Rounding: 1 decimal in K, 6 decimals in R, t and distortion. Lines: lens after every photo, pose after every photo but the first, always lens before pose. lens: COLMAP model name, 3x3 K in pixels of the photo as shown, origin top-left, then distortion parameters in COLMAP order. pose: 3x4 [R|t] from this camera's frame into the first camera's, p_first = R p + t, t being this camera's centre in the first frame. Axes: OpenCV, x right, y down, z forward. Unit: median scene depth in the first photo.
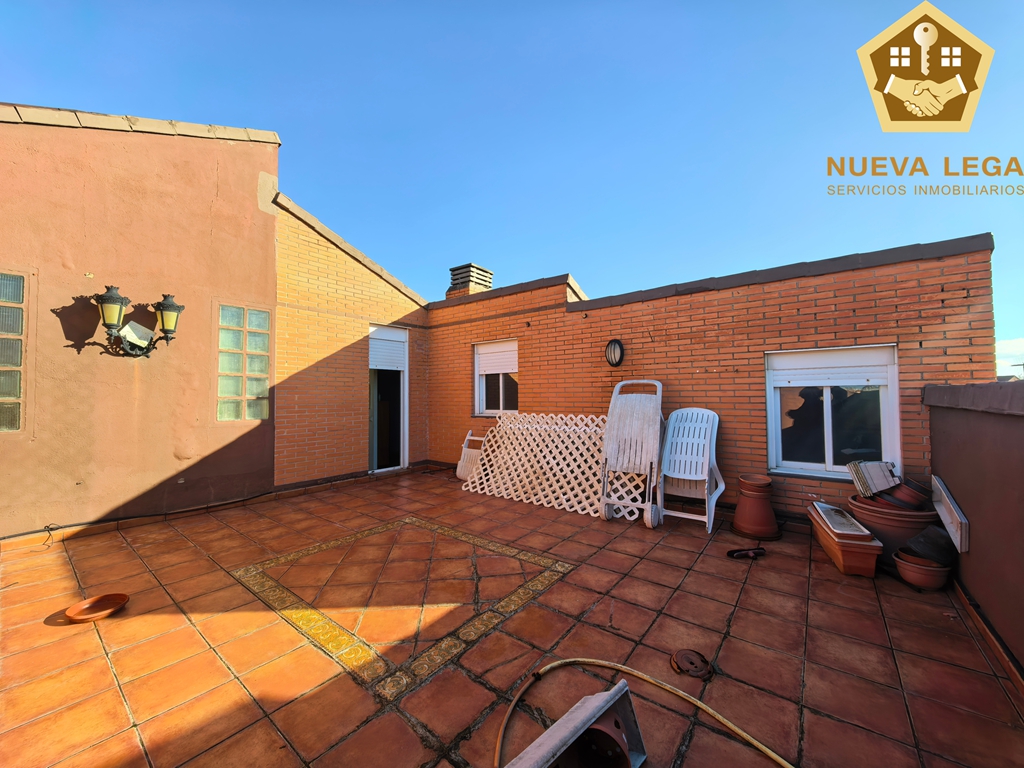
lens RADIAL K [[397.0, 0, 512.4], [0, 397.0, 385.5], [0, 0, 1]] dist [0.005483, -0.002757]
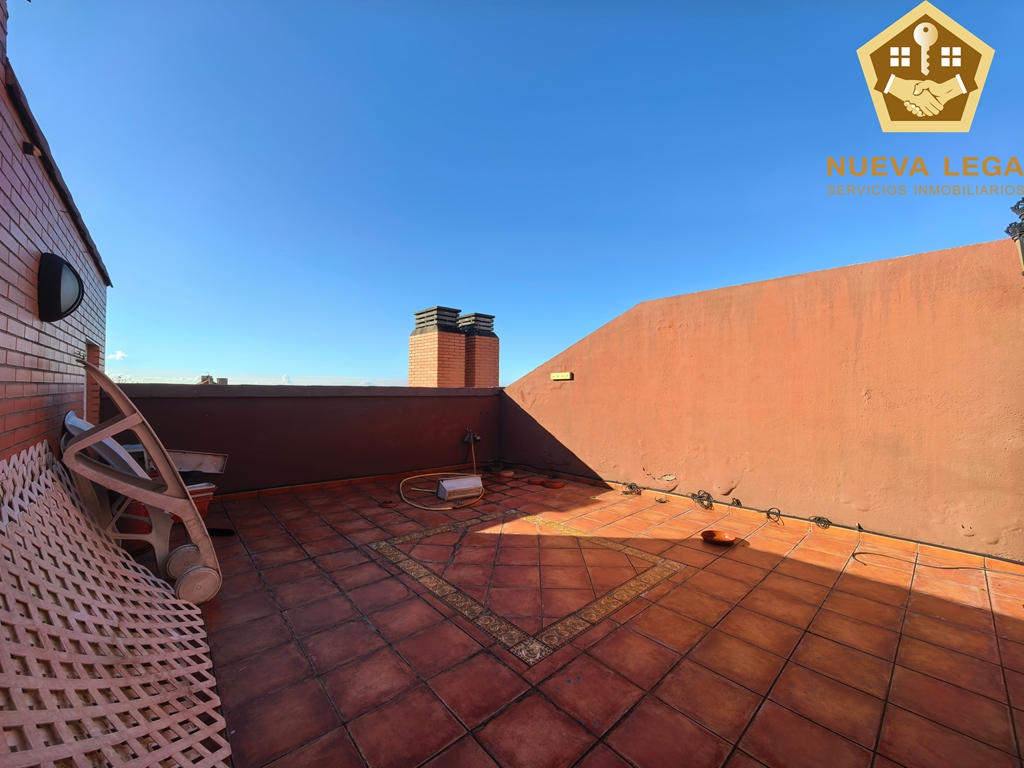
lens RADIAL K [[397.0, 0, 514.4], [0, 397.0, 386.6], [0, 0, 1]] dist [0.005483, -0.002757]
pose [[-0.985089, -0.001338, 0.172043, -0.465358], [-0.006921, 0.999469, -0.031855, 0.047745], [-0.171909, -0.032571, -0.984574, 2.165635]]
